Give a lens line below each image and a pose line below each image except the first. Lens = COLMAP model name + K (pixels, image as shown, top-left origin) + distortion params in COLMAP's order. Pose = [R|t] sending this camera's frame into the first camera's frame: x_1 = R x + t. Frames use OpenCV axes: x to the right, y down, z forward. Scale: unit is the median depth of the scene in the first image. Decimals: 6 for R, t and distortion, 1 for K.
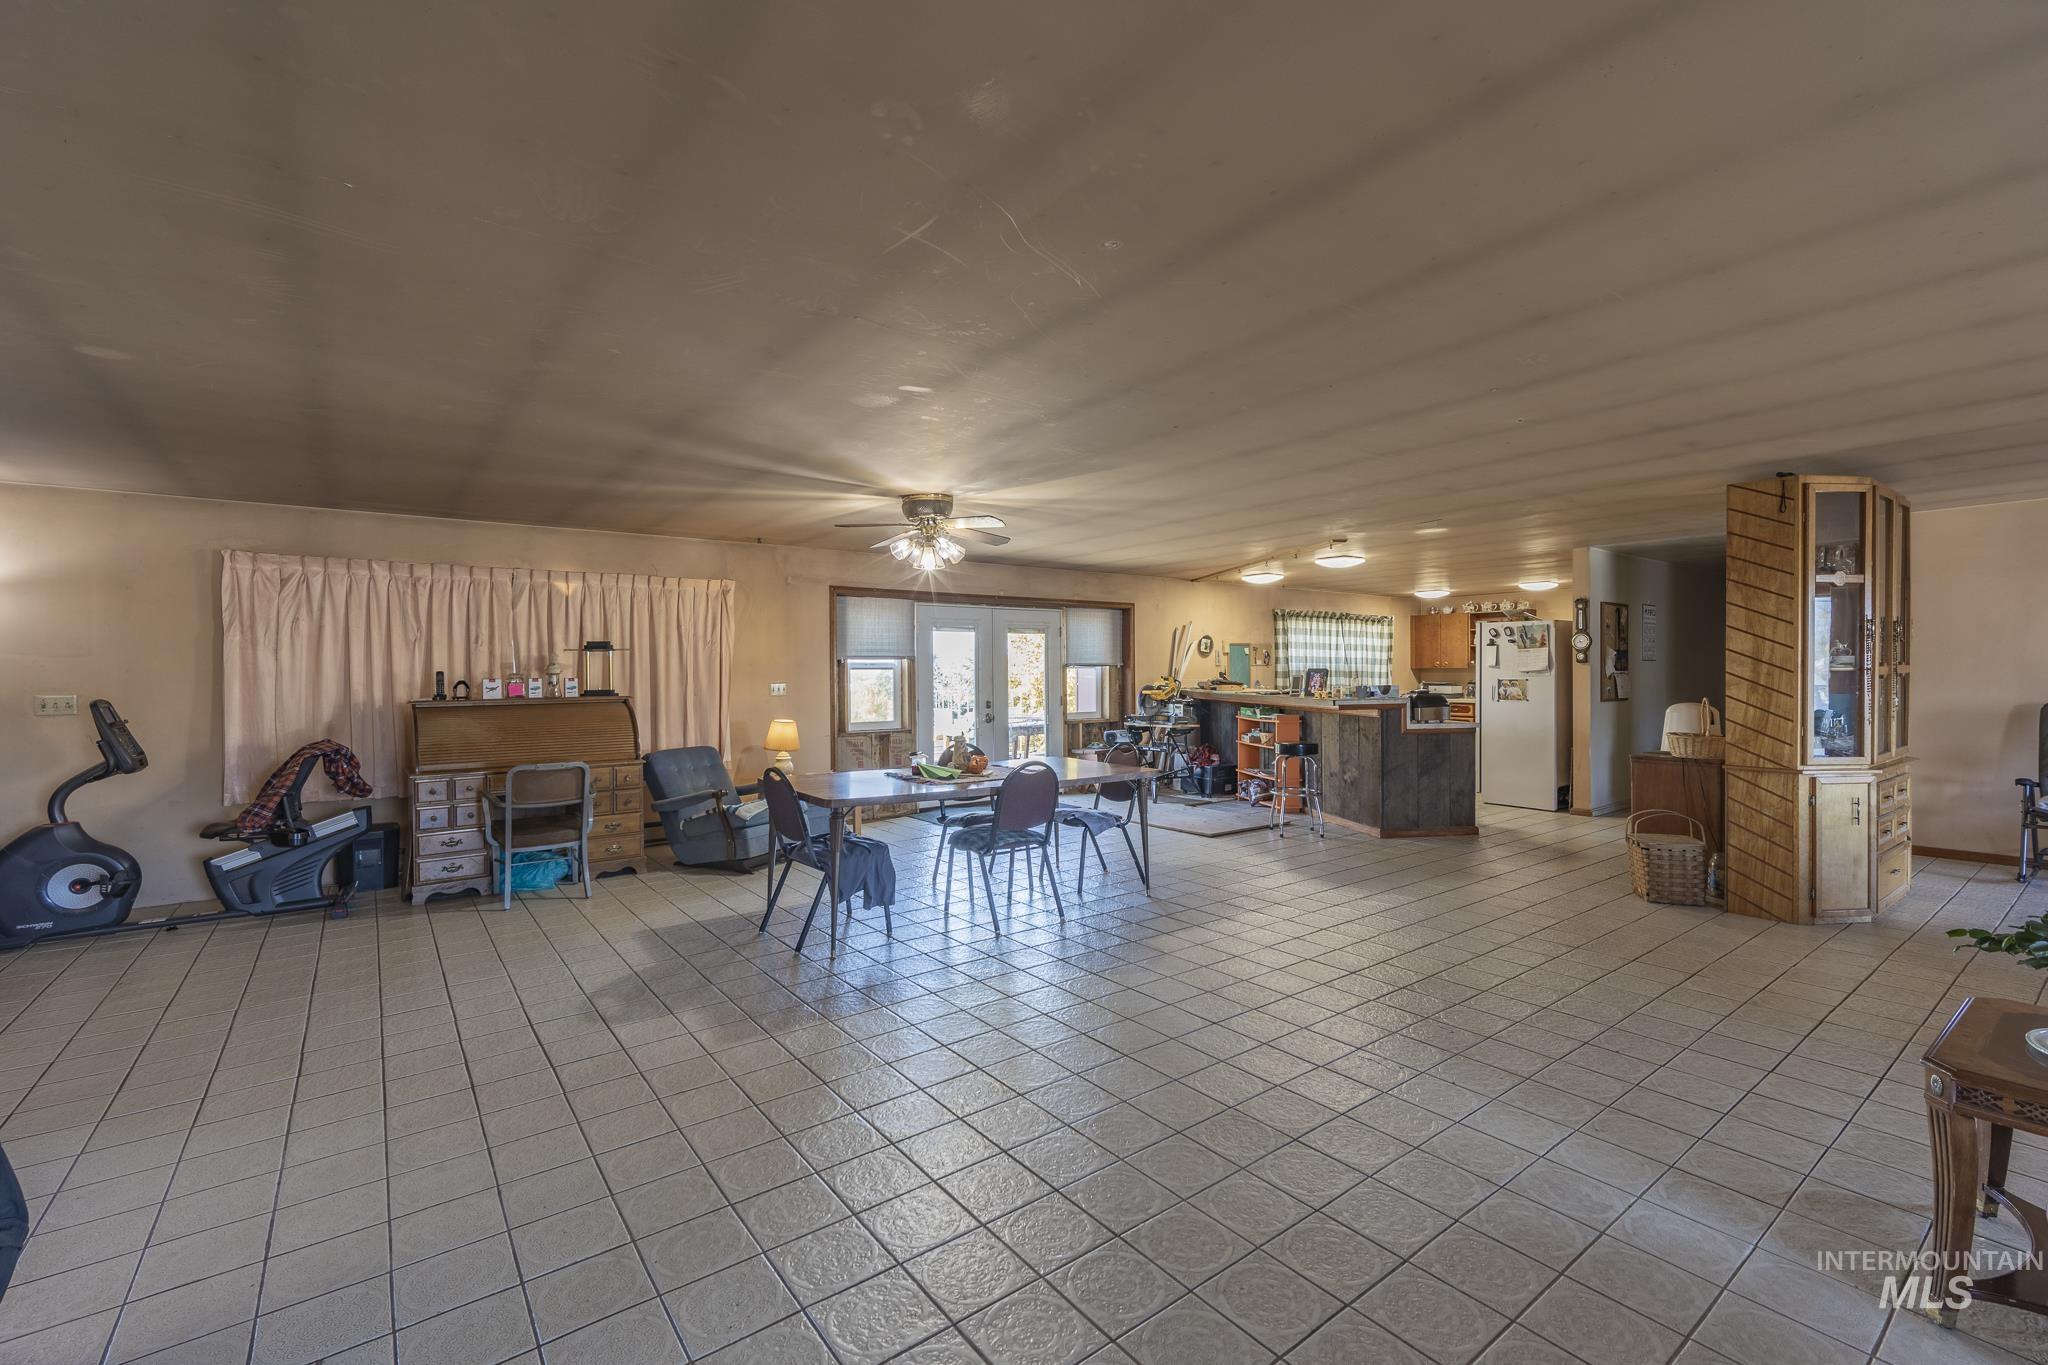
lens RADIAL K [[918.2, 0, 1024.0], [0, 918.2, 682.5], [0, 0, 1]] dist [0.001186, 0.000140]
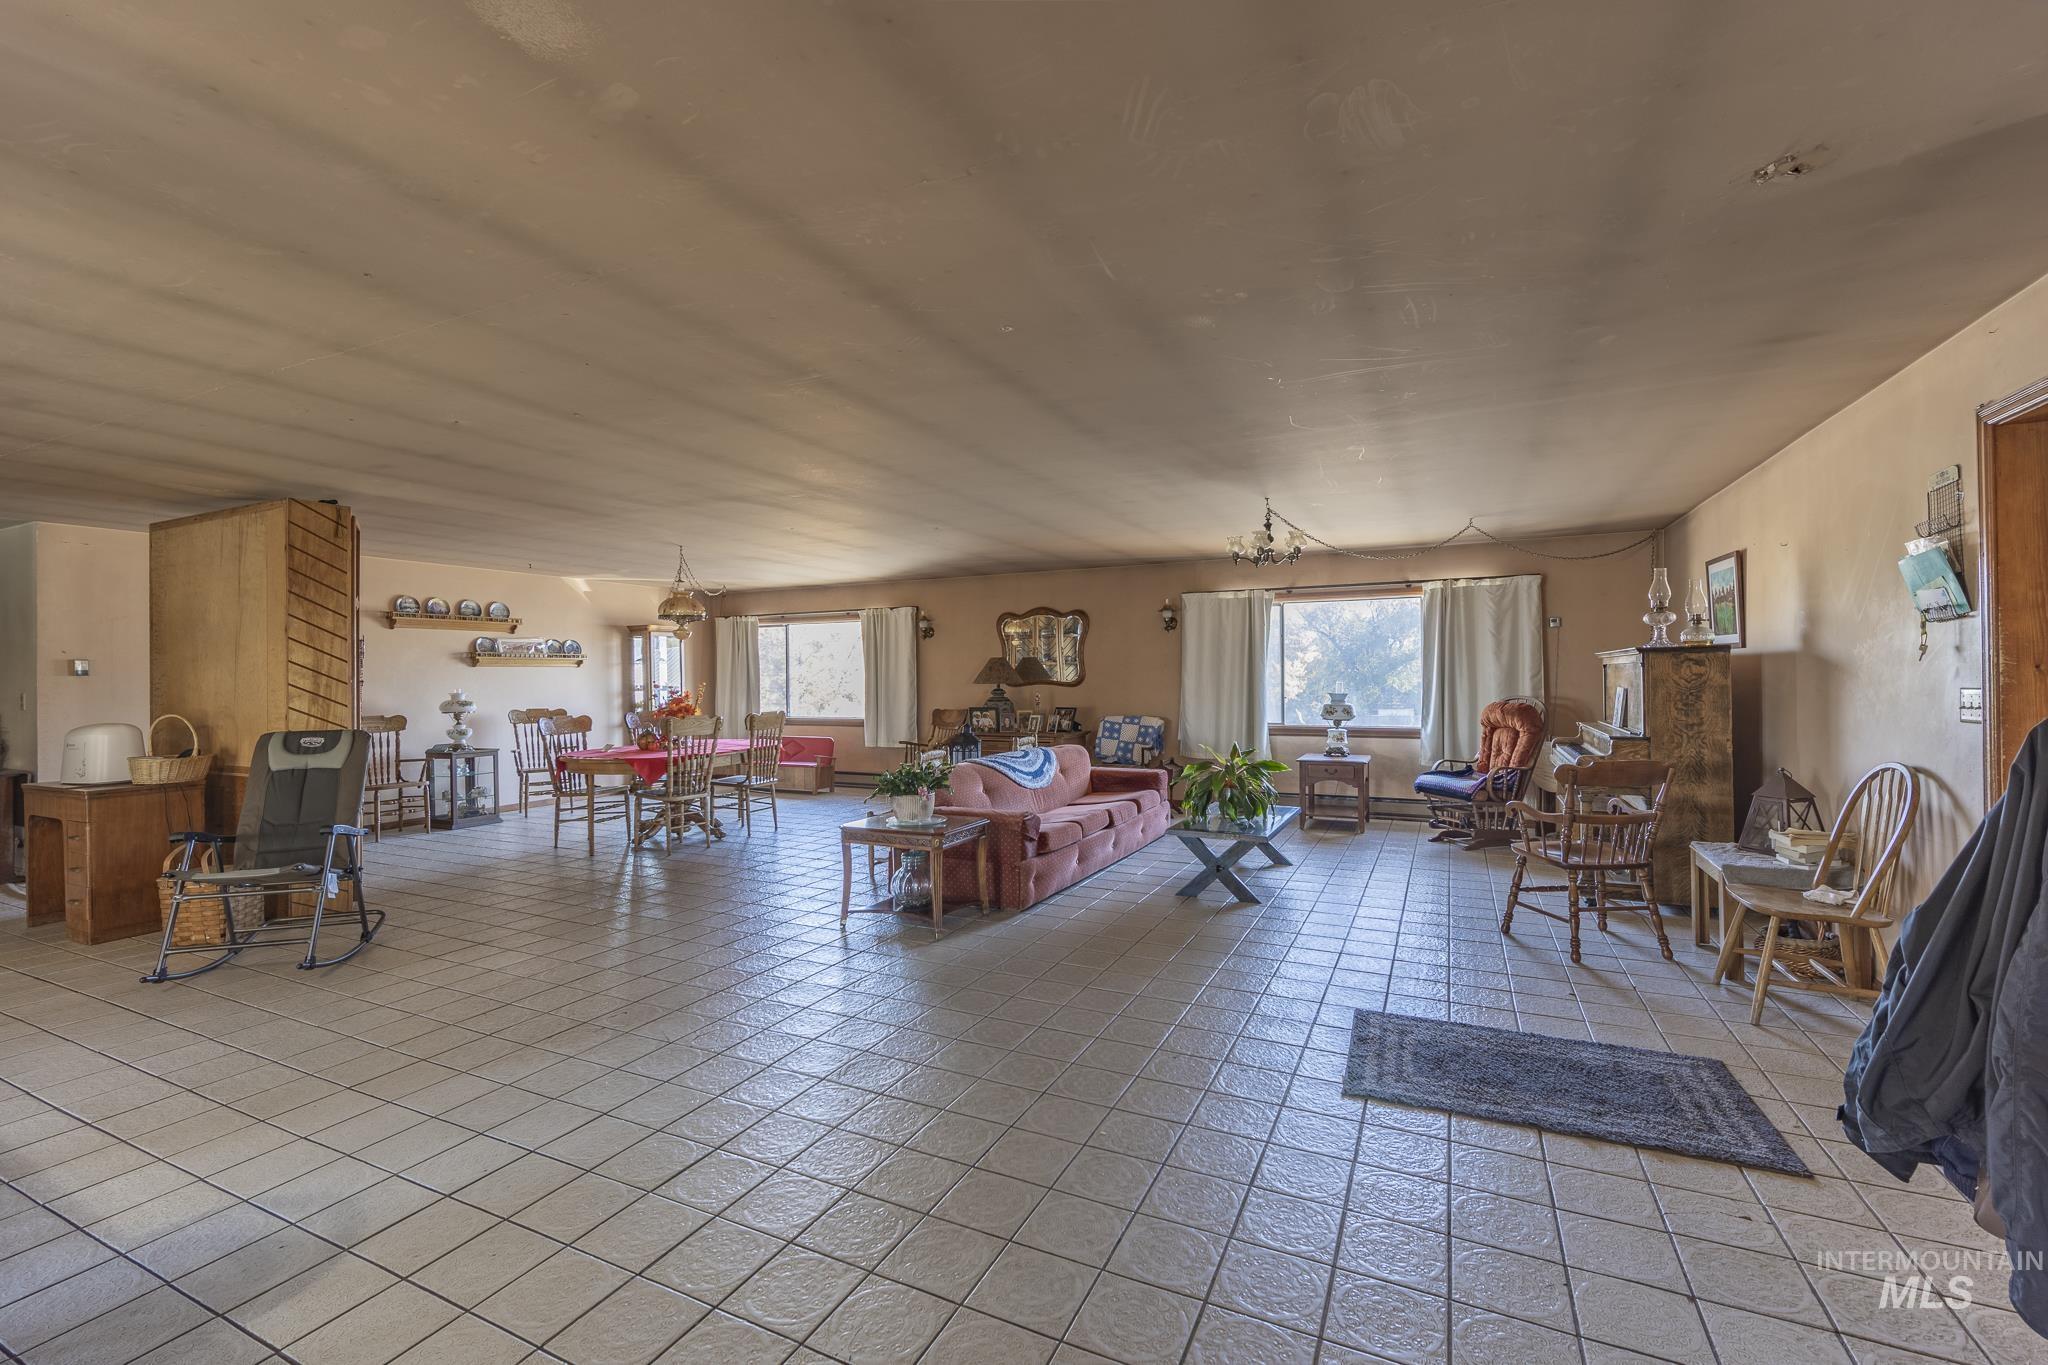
lens RADIAL K [[872.4, 0, 1019.7], [0, 872.4, 676.4], [0, 0, 1]] dist [0.004497, 0.000578]
pose [[-0.473446, 0.005643, 0.880805, -0.464038], [0.019065, 0.999811, 0.003842, -0.008897], [-0.880616, 0.018611, -0.473464, 0.773104]]
